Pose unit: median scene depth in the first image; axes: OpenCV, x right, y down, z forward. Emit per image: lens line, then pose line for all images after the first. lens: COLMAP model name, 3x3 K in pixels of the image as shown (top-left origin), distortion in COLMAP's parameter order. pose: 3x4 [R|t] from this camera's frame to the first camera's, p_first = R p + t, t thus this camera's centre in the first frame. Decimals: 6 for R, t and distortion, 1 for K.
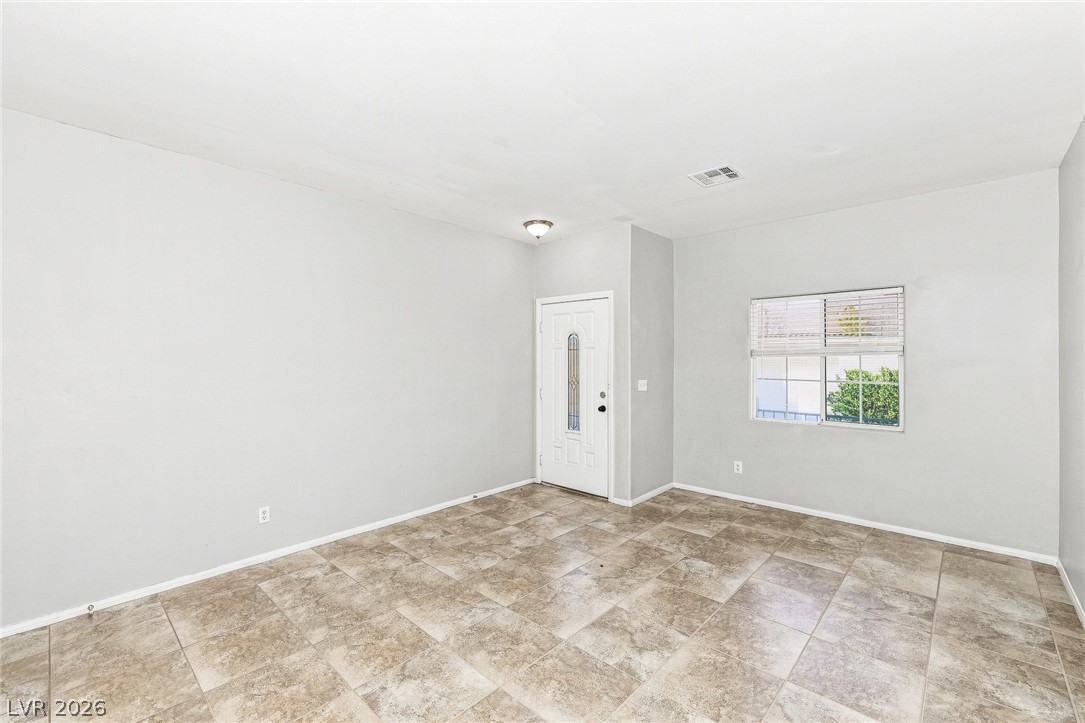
lens RADIAL K [[459.3, 0, 542.4], [0, 459.3, 358.0], [0, 0, 1]] dist [0.000489, 0.000126]
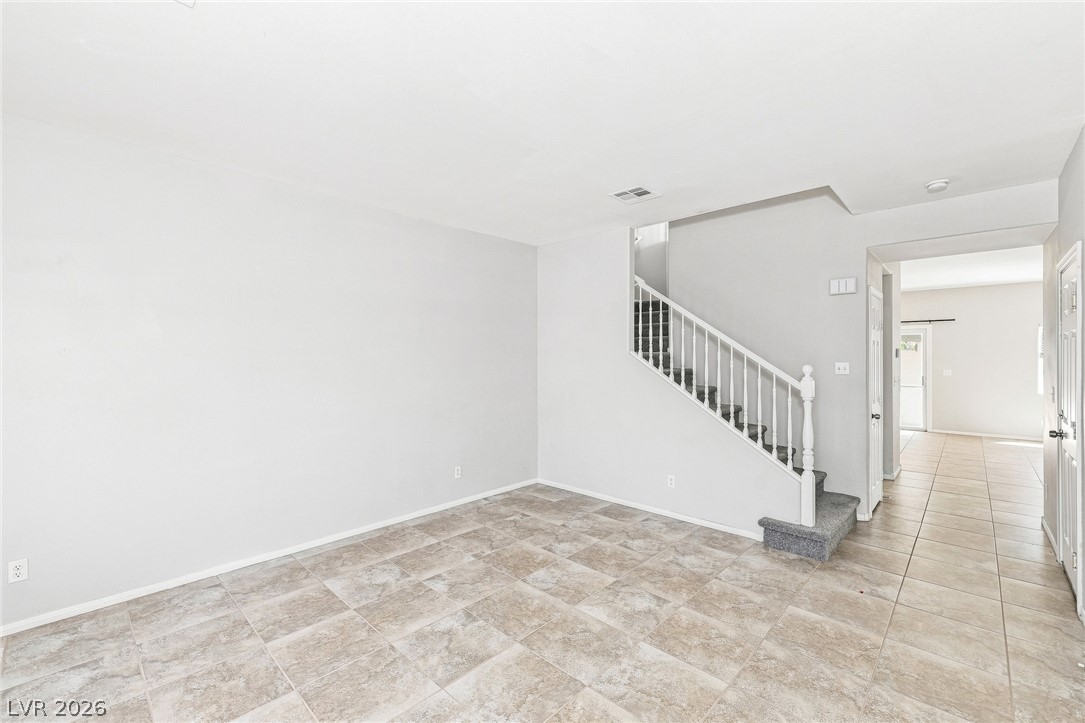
lens RADIAL K [[459.3, 0, 542.4], [0, 459.3, 358.3], [0, 0, 1]] dist [0.000489, 0.000126]
pose [[-0.999967, 0.000480, 0.008119, -0.014309], [0.000524, 0.999985, 0.005443, -0.009065], [-0.008116, 0.005447, -0.999952, 2.046757]]
